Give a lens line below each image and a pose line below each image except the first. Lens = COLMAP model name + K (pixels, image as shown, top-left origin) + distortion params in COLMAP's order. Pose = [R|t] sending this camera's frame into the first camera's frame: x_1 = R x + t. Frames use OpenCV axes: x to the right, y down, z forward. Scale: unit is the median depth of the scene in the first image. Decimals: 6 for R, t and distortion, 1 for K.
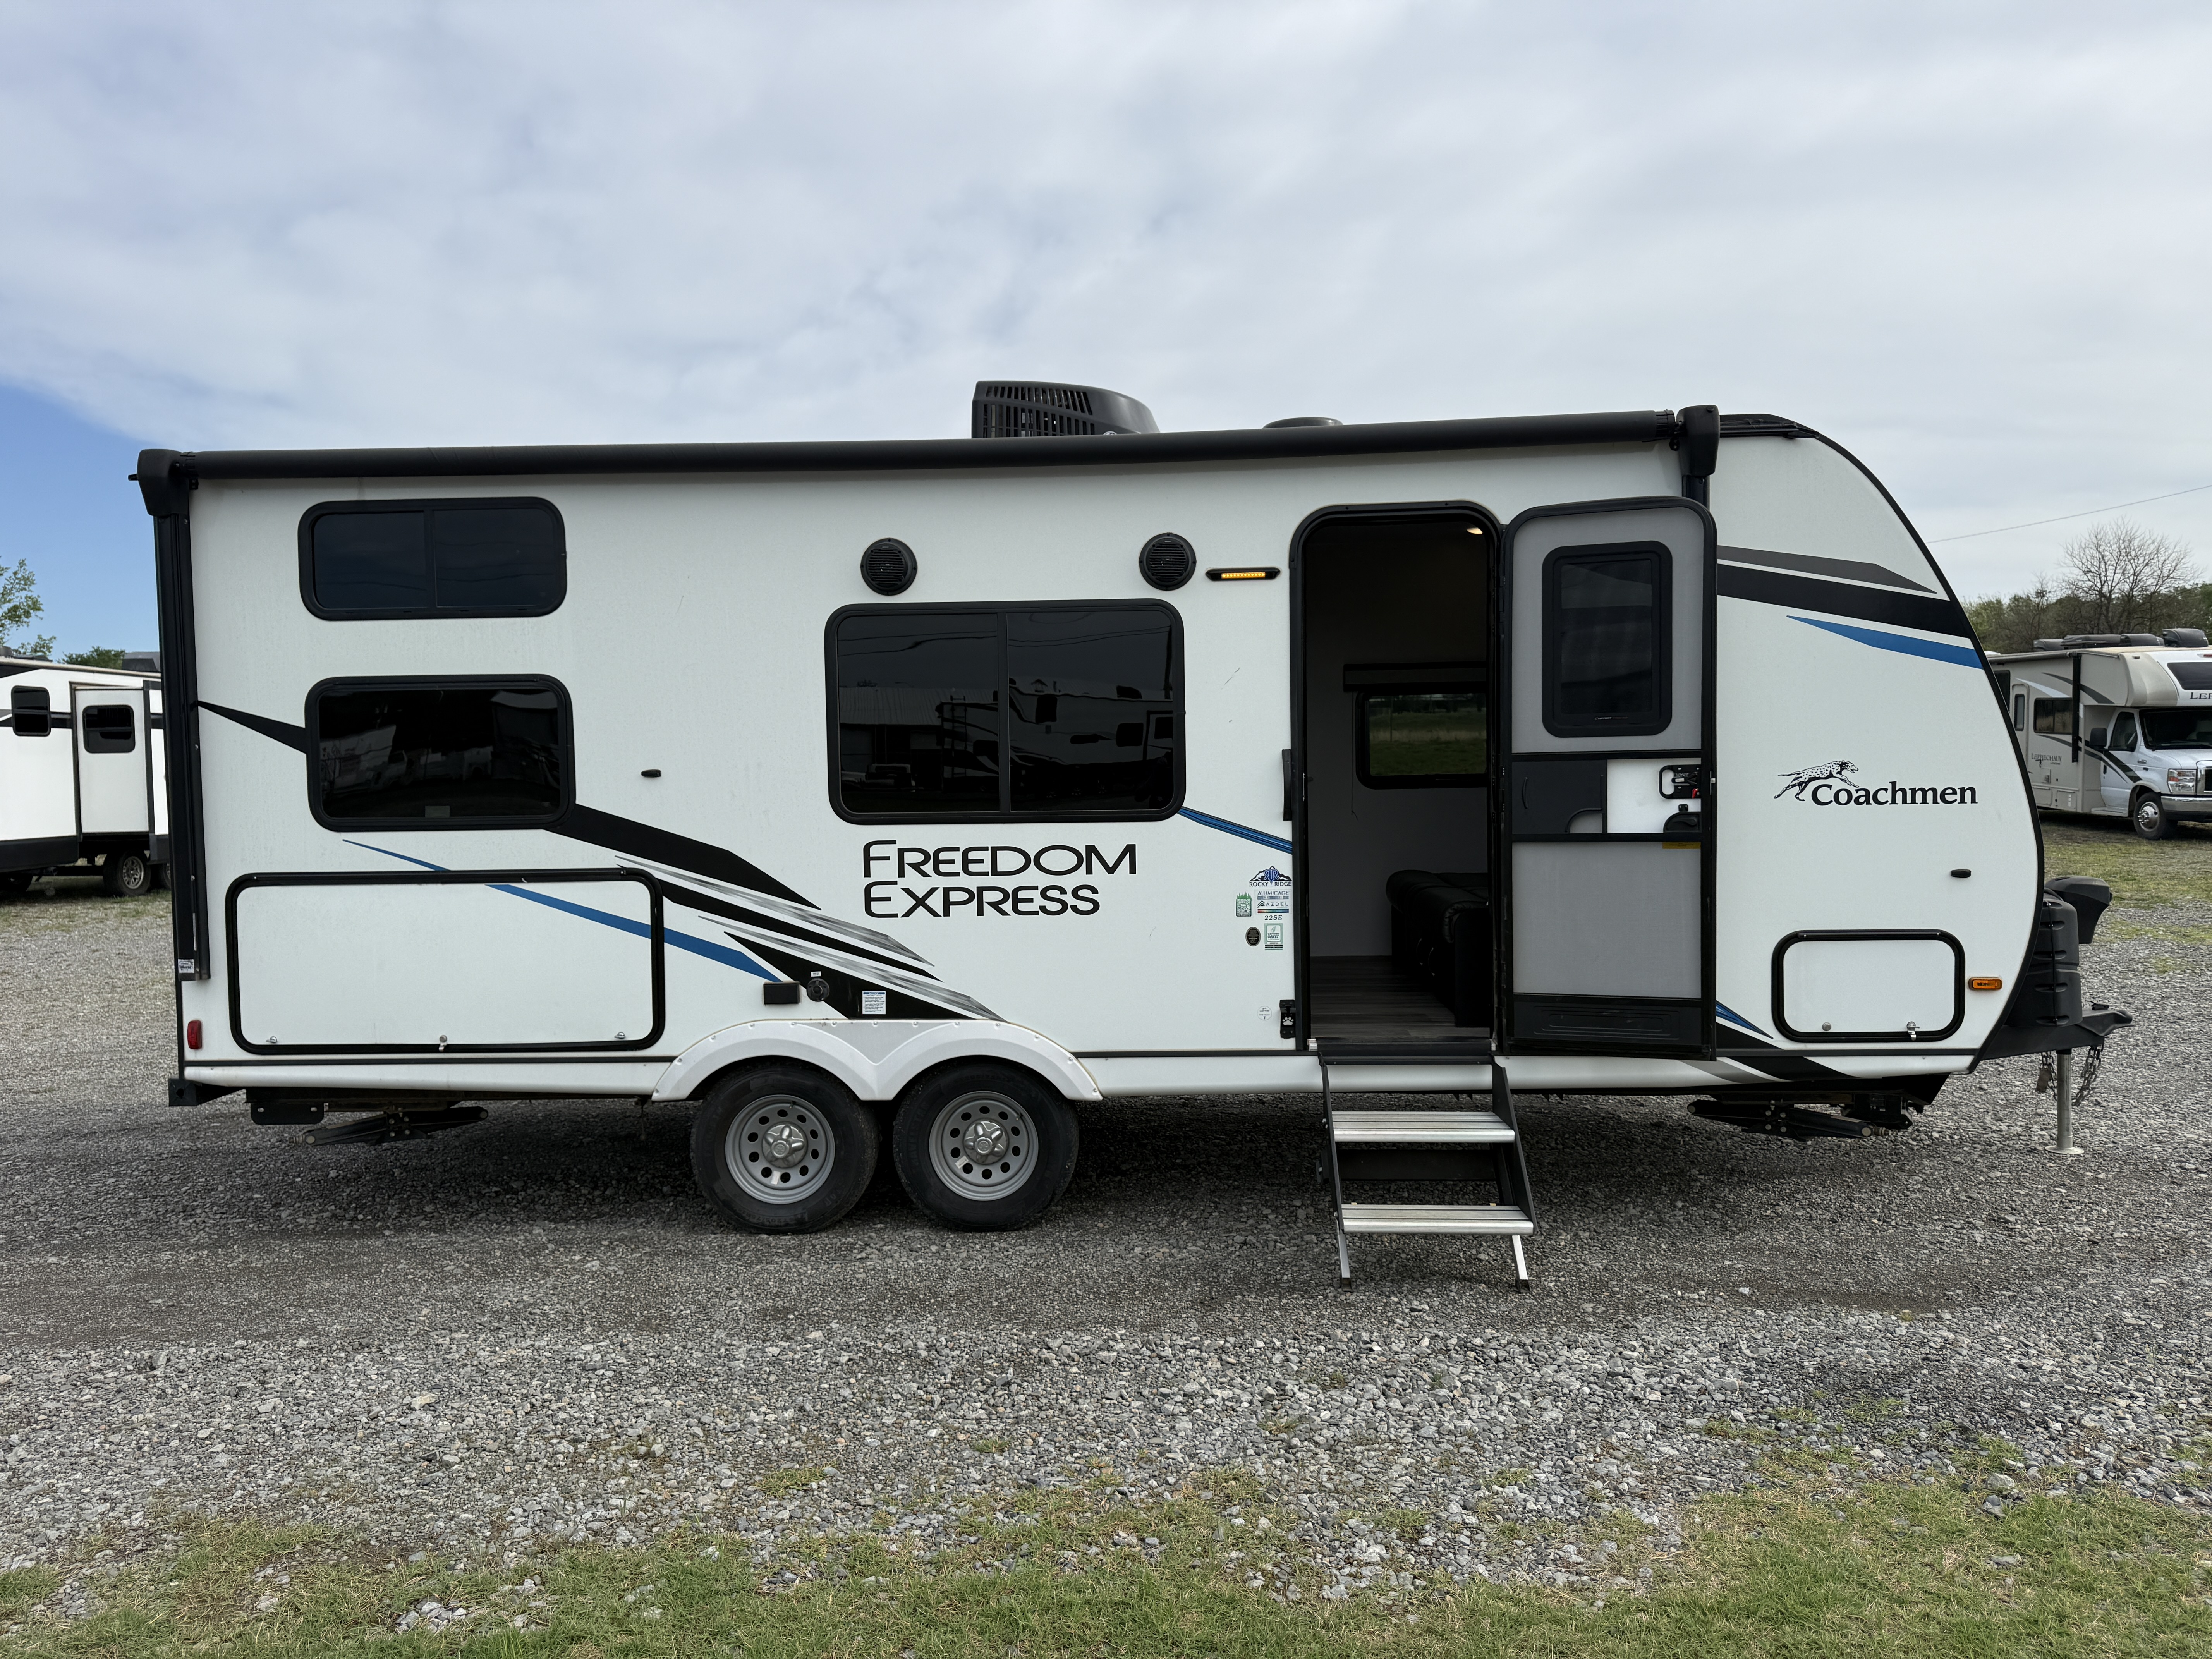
lens RADIAL K [[1575.2, 0, 1110.4], [0, 1575.2, 812.5], [0, 0, 1]] dist [0.055180, -0.059474]
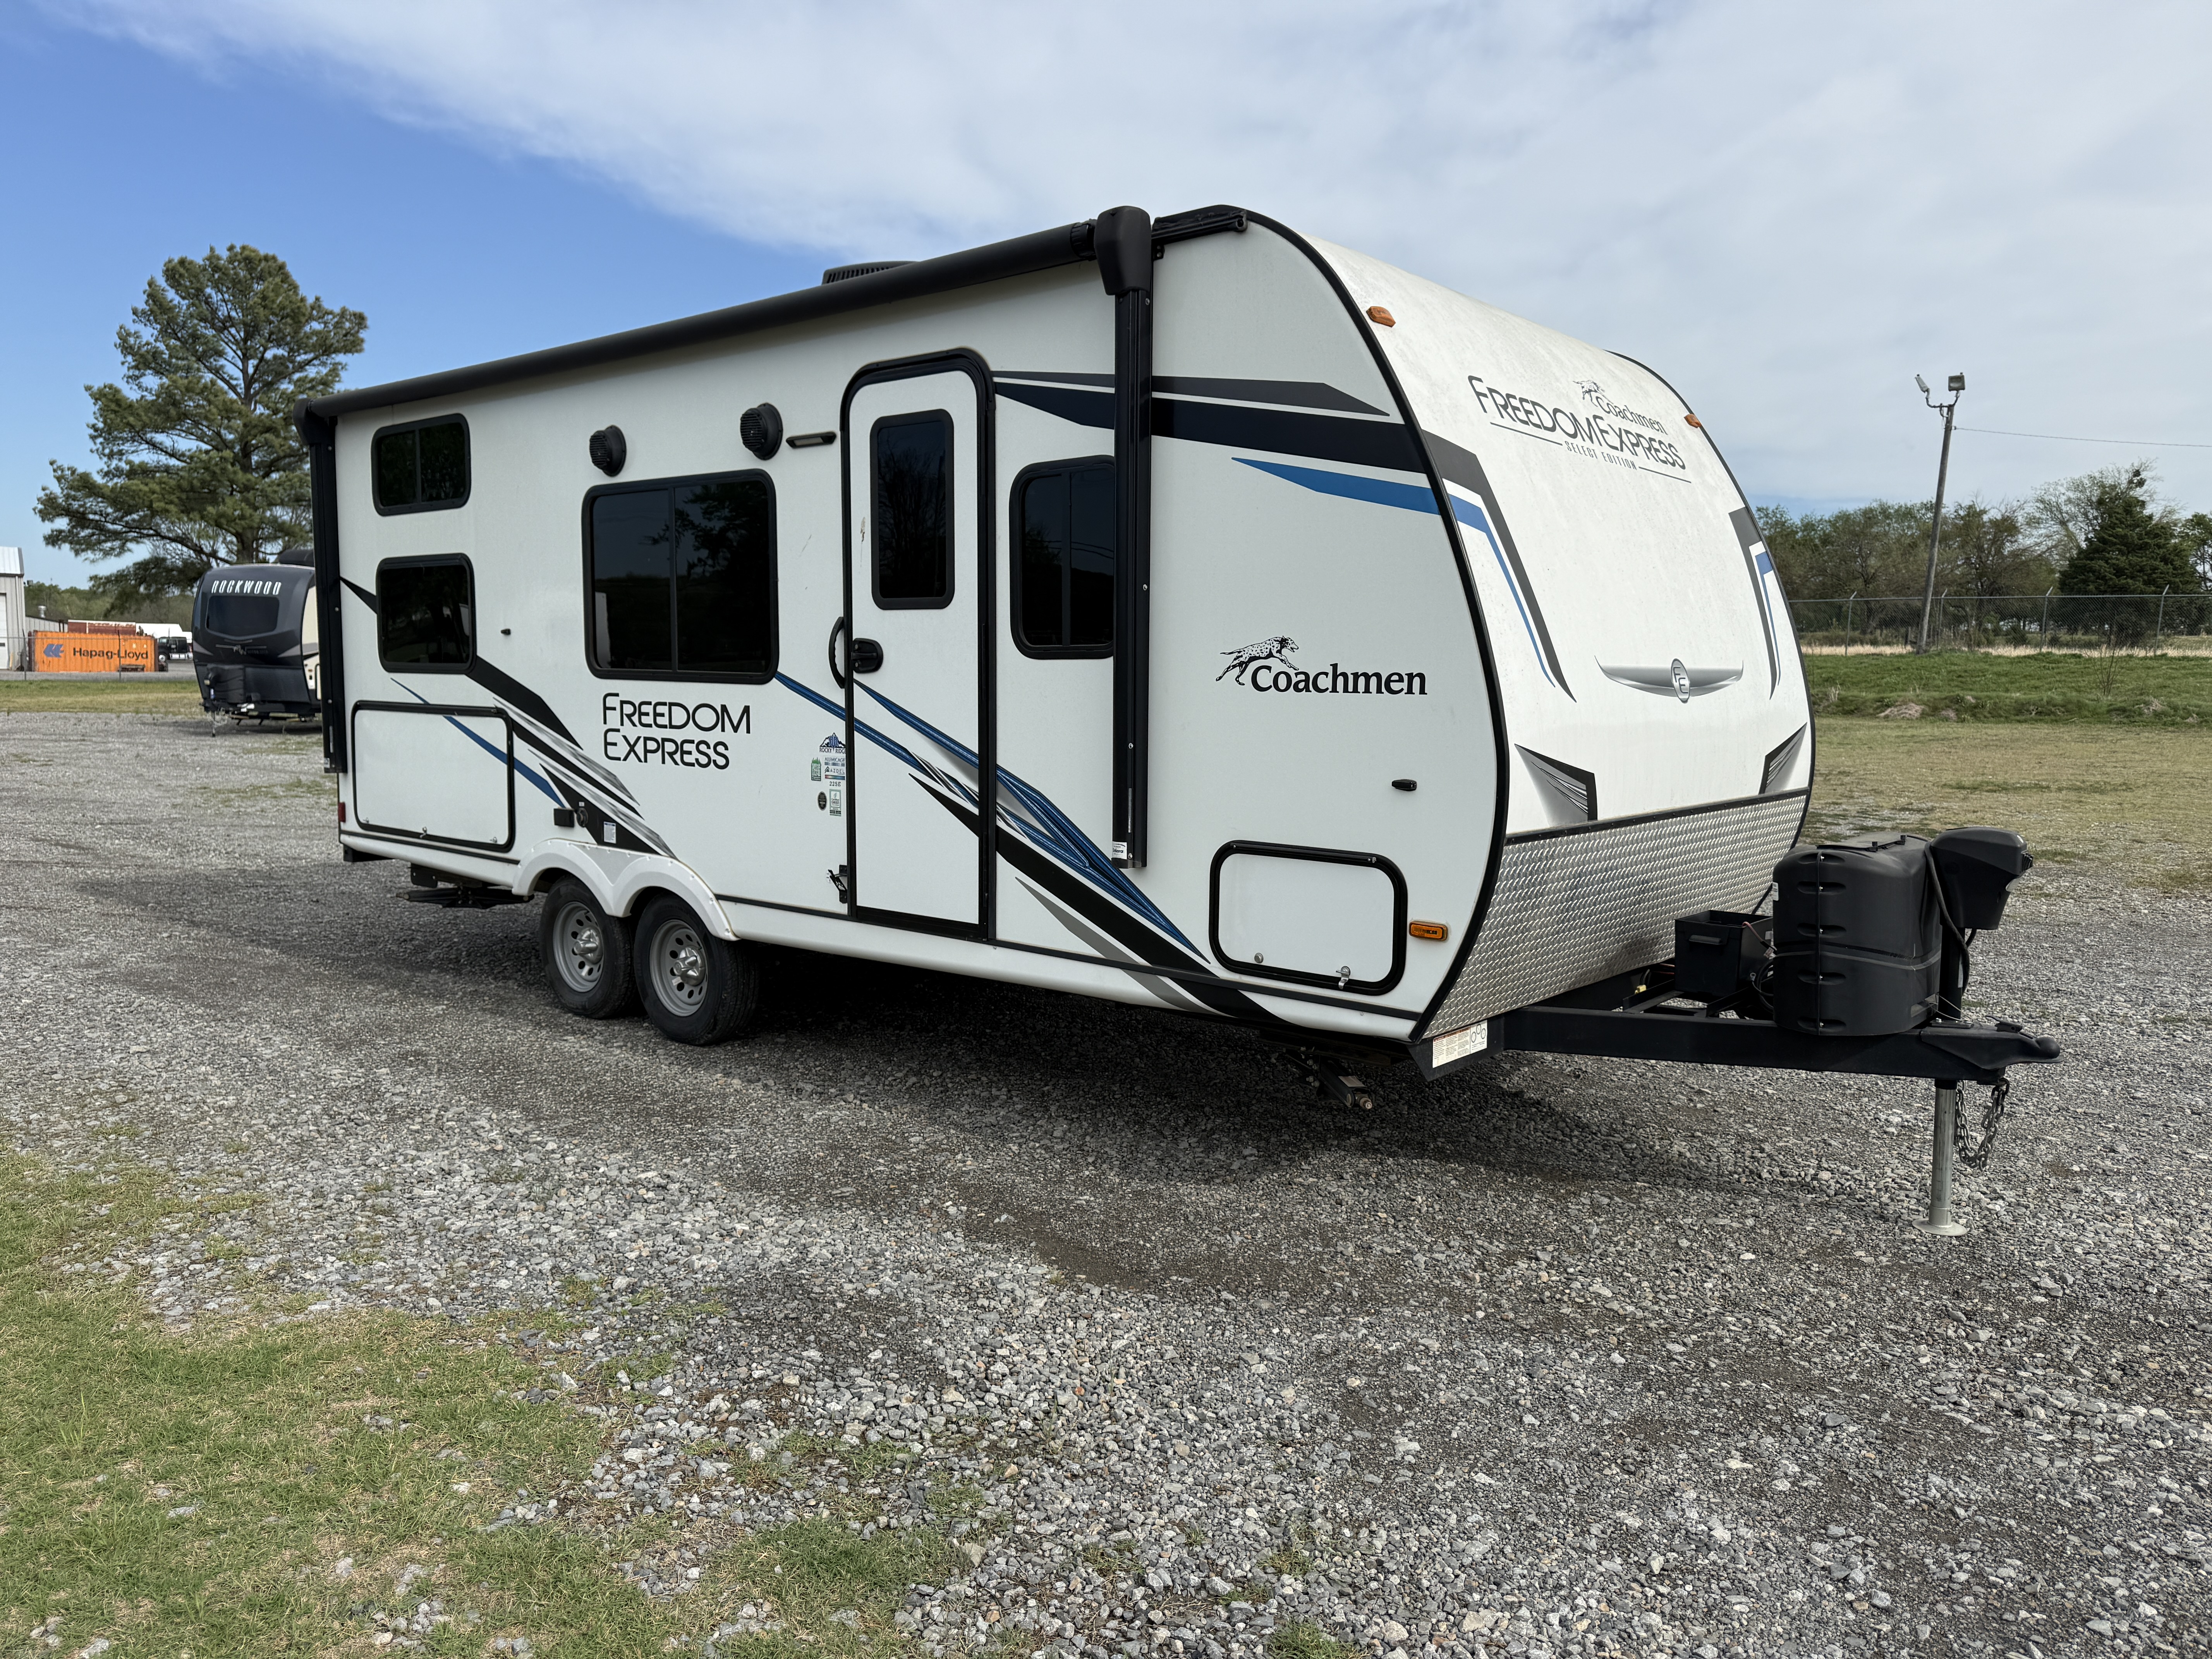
lens RADIAL K [[1575.2, 0, 1089.5], [0, 1575.2, 839.3], [0, 0, 1]] dist [0.055180, -0.059474]
pose [[0.793315, 0.092740, -0.601706, 0.844312], [-0.045834, 0.994623, 0.092870, 0.000284], [0.607084, -0.046097, 0.793300, 0.287374]]
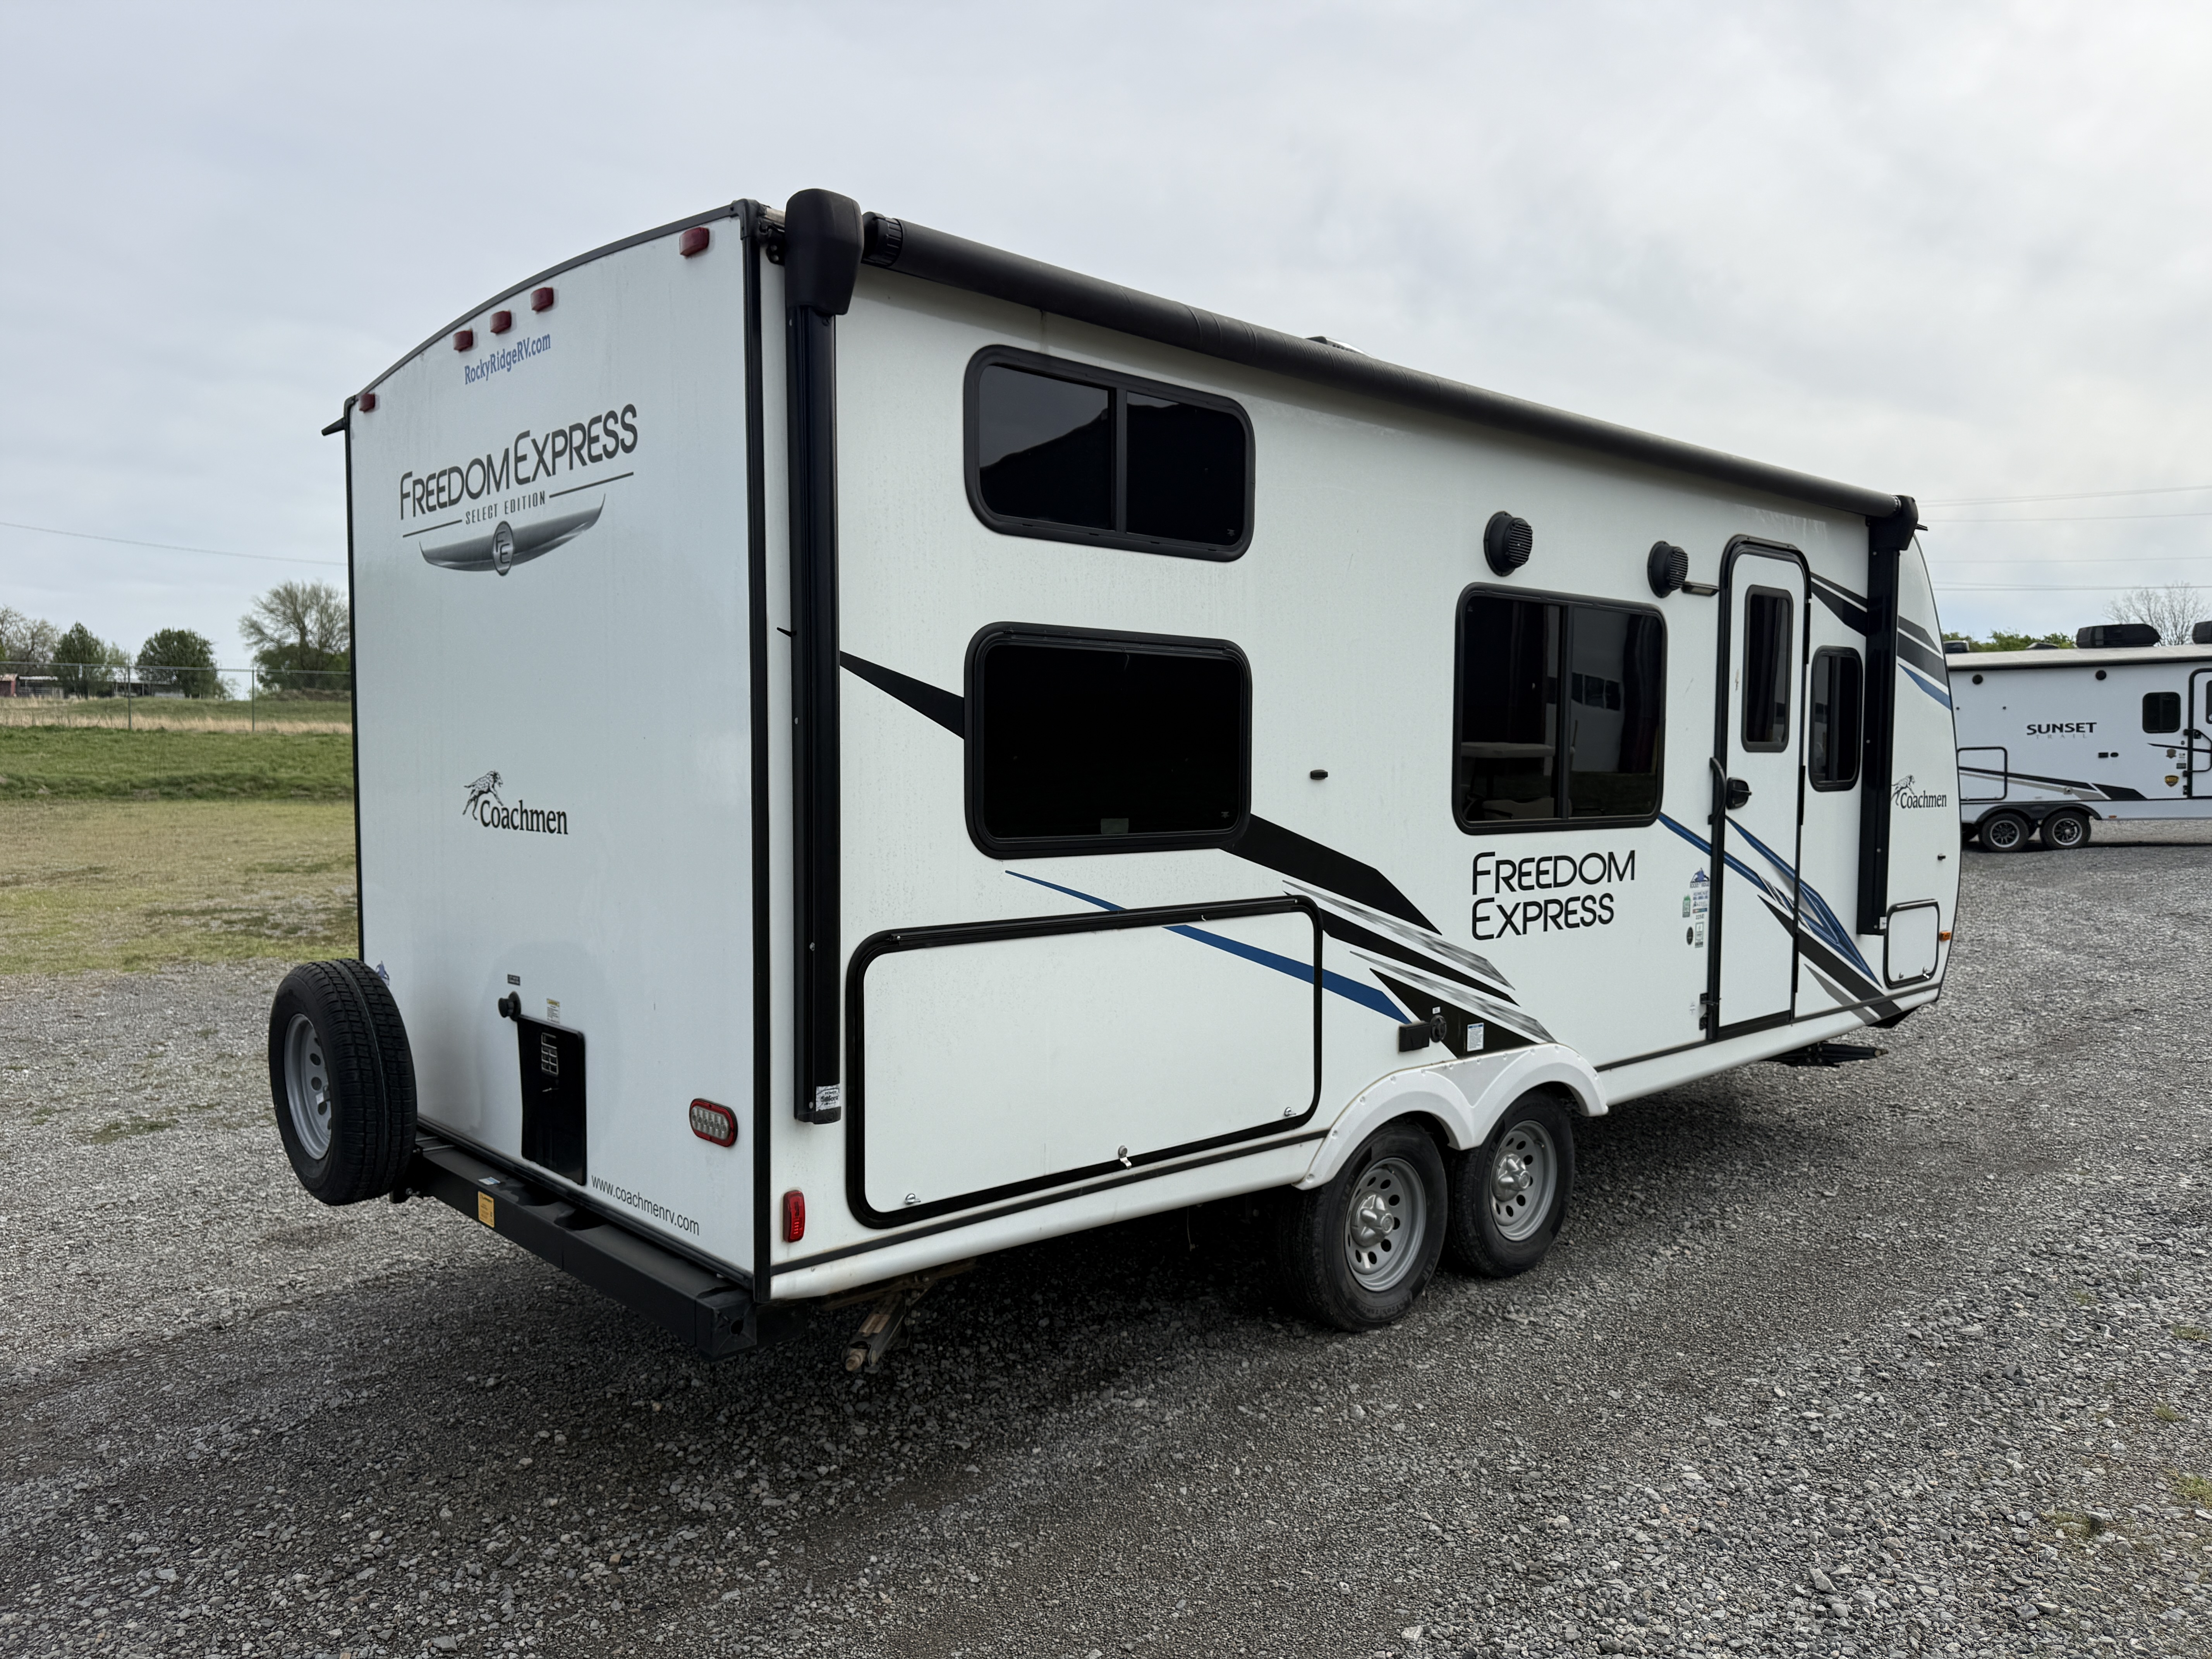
lens RADIAL K [[1575.2, 0, 1104.1], [0, 1575.2, 818.7], [0, 0, 1]] dist [0.055180, -0.059474]
pose [[0.703154, -0.008627, 0.710985, -0.930592], [0.004949, 0.999962, 0.007238, -0.008945], [-0.711020, -0.001571, 0.703170, 0.529956]]
